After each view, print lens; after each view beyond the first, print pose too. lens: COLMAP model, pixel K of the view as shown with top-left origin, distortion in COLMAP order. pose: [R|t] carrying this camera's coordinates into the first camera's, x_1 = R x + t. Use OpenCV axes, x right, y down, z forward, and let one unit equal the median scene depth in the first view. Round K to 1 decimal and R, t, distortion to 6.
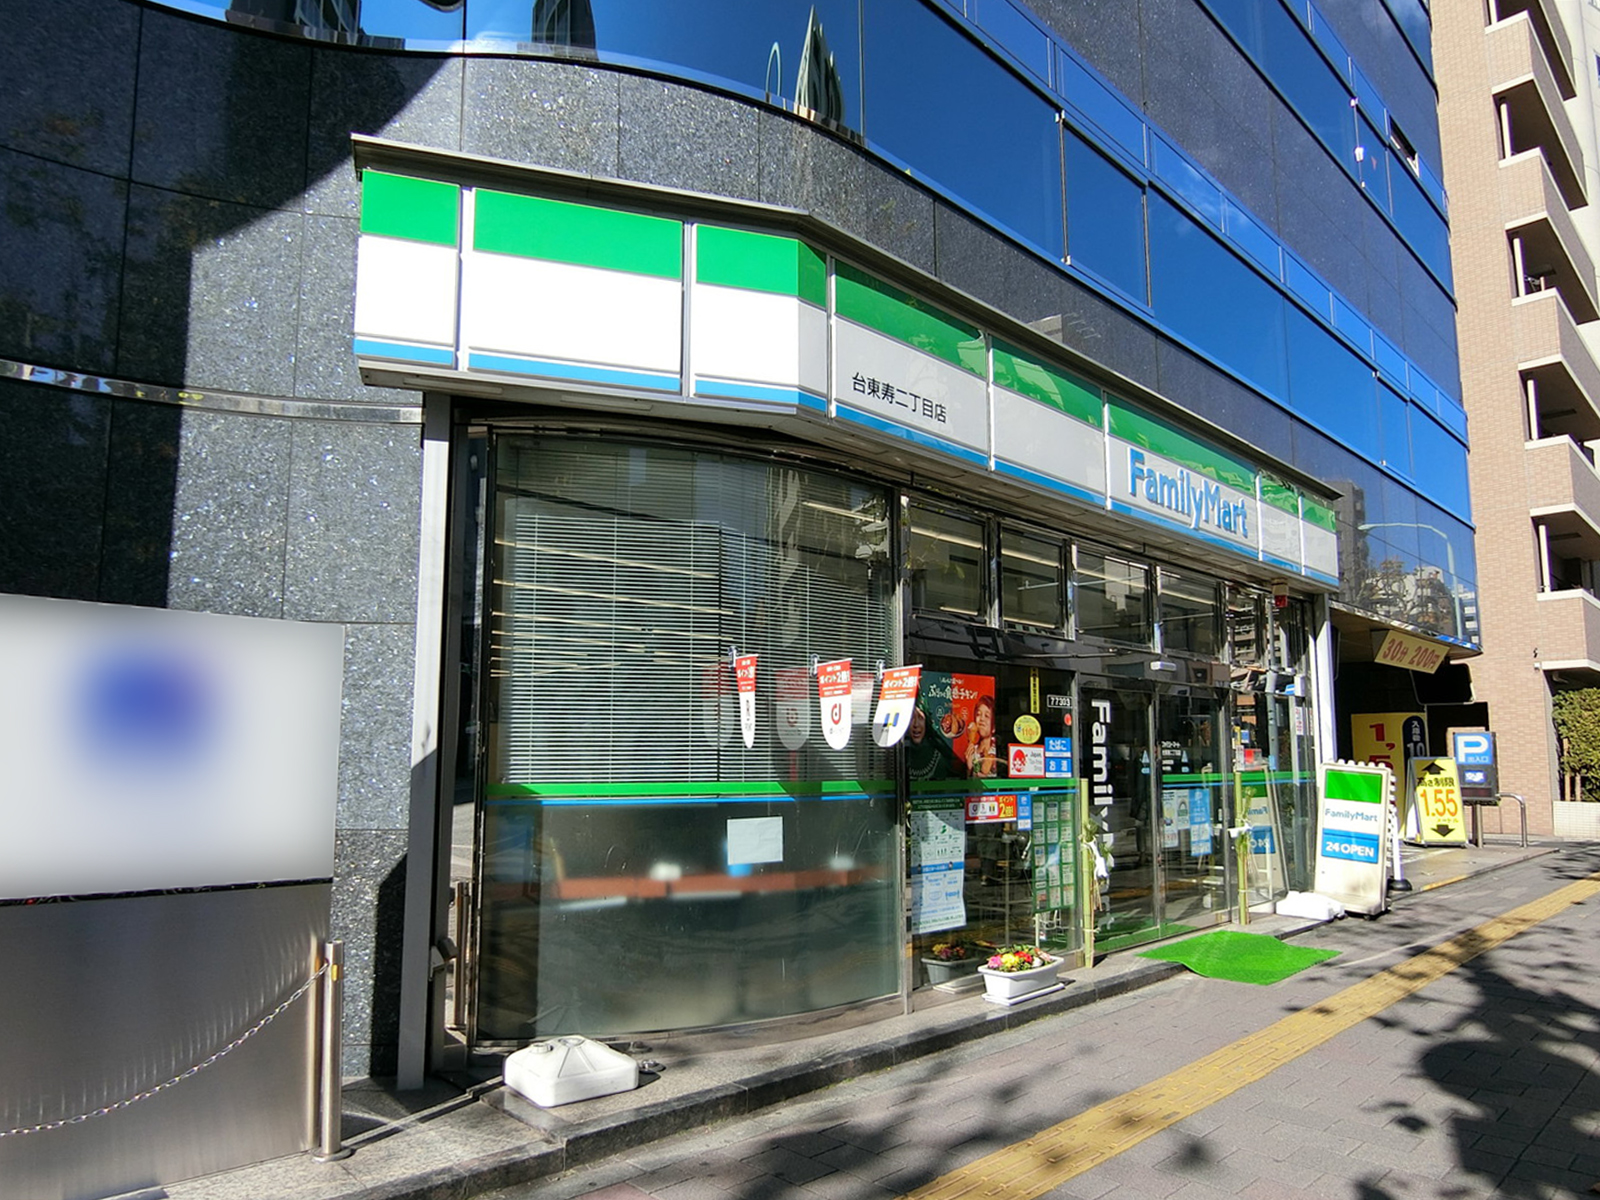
lens RADIAL K [[1182.2, 0, 806.6], [0, 1182.2, 601.5], [0, 0, 1]] dist [-0.053283, -0.009787]
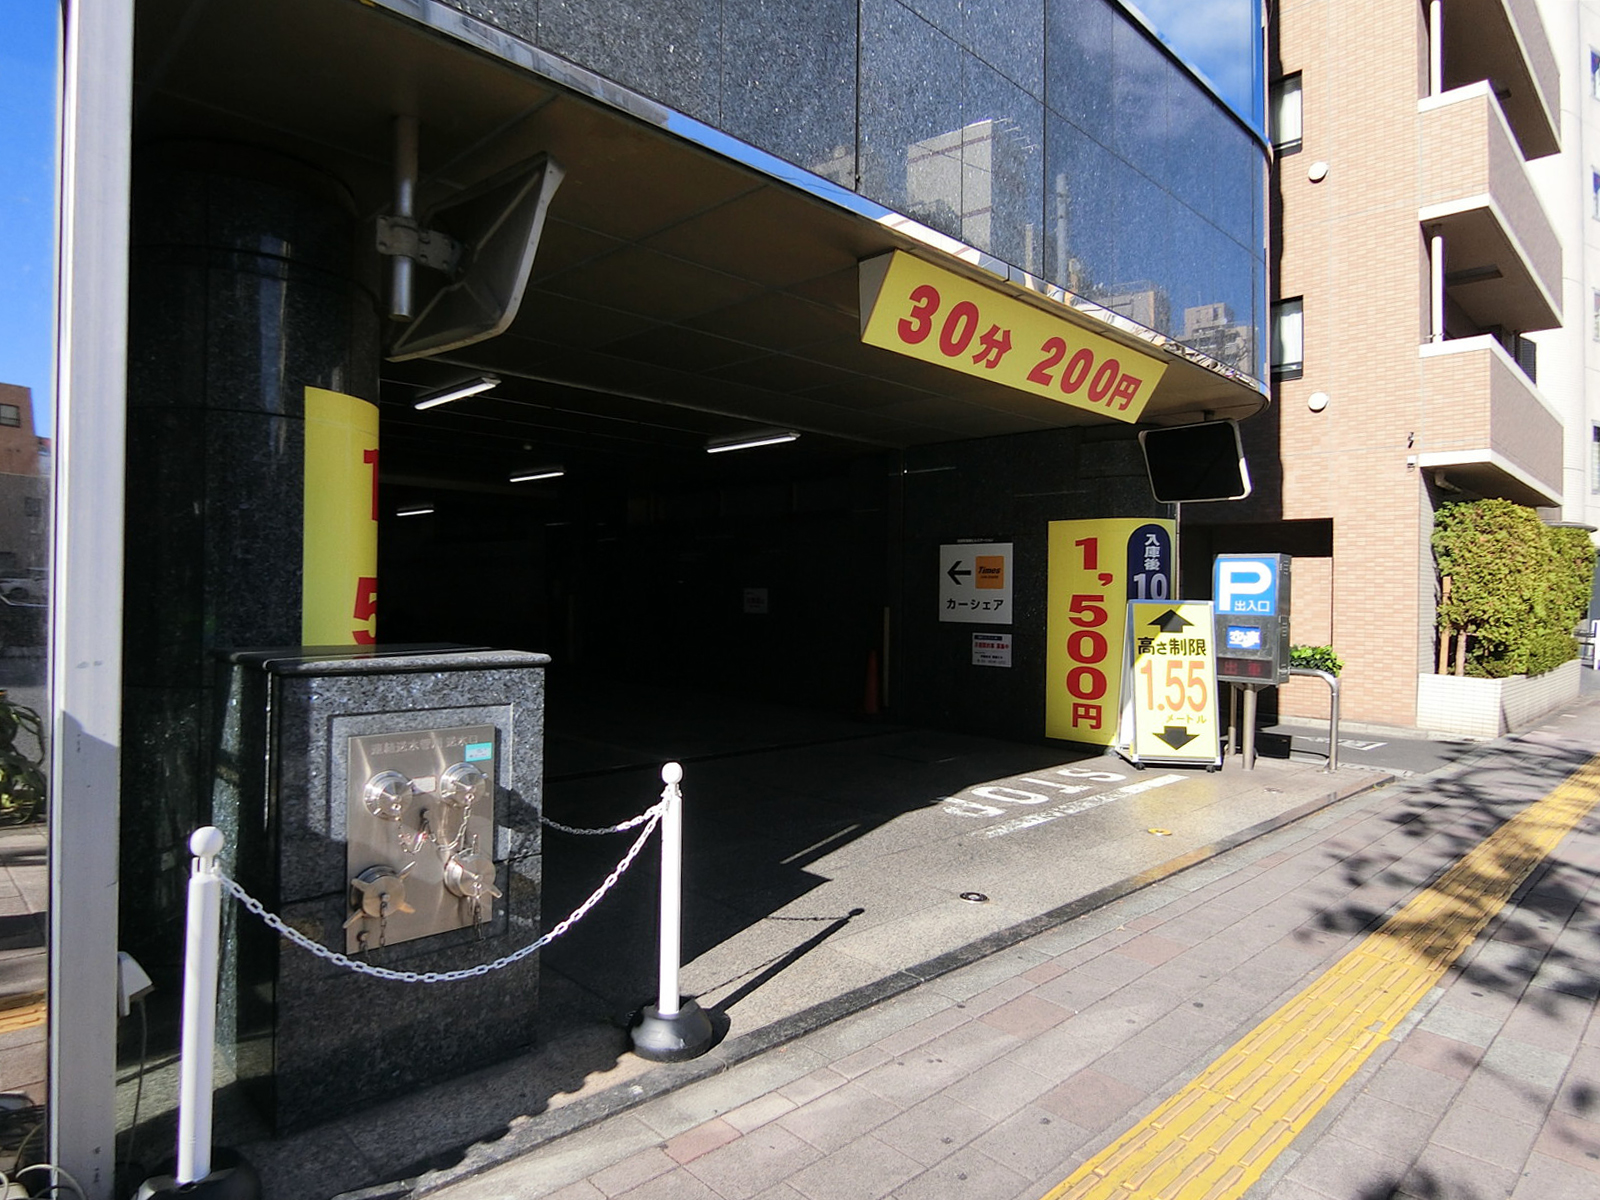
lens RADIAL K [[1182.2, 0, 792.8], [0, 1182.2, 597.3], [0, 0, 1]] dist [-0.053283, -0.009787]
pose [[0.999401, 0.010860, 0.032857, 0.333454], [-0.015153, 0.990951, 0.133363, 0.060651], [-0.031111, -0.133781, 0.990522, 0.451252]]
